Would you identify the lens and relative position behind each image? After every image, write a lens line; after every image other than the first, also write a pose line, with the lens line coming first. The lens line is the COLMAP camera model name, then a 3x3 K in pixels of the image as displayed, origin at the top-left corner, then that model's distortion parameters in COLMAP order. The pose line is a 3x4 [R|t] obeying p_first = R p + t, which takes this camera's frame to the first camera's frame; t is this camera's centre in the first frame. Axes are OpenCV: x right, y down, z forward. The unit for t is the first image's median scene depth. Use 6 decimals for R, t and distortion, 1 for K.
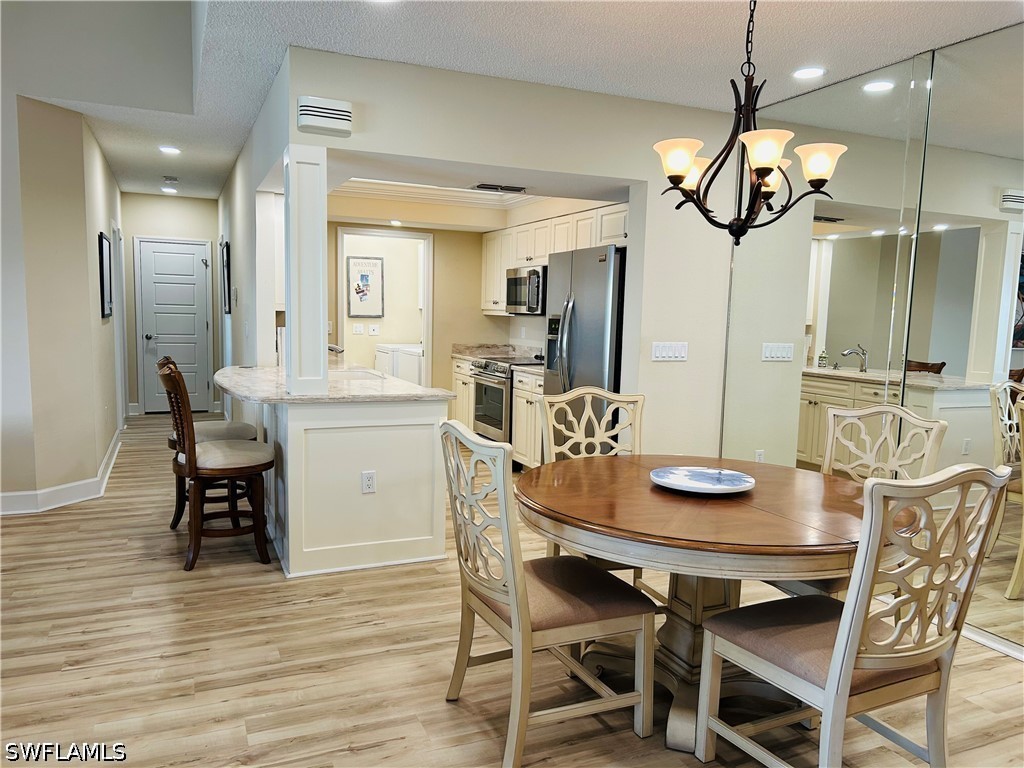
lens RADIAL K [[777.5, 0, 515.7], [0, 777.5, 402.7], [0, 0, 1]] dist [0.060110, -0.063587]
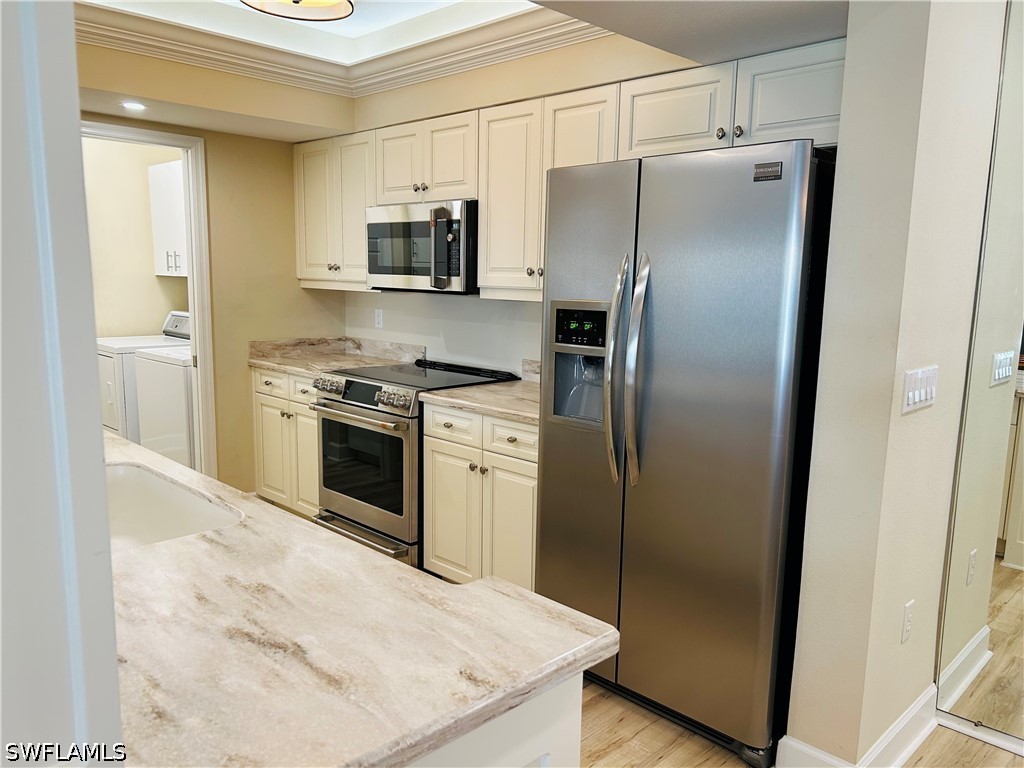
lens RADIAL K [[777.5, 0, 515.5], [0, 777.5, 387.5], [0, 0, 1]] dist [0.060110, -0.063587]
pose [[0.929469, -0.061835, 0.363680, -0.134313], [0.048051, 0.997746, 0.046837, -0.072761], [-0.365756, -0.026058, 0.930346, 0.494168]]
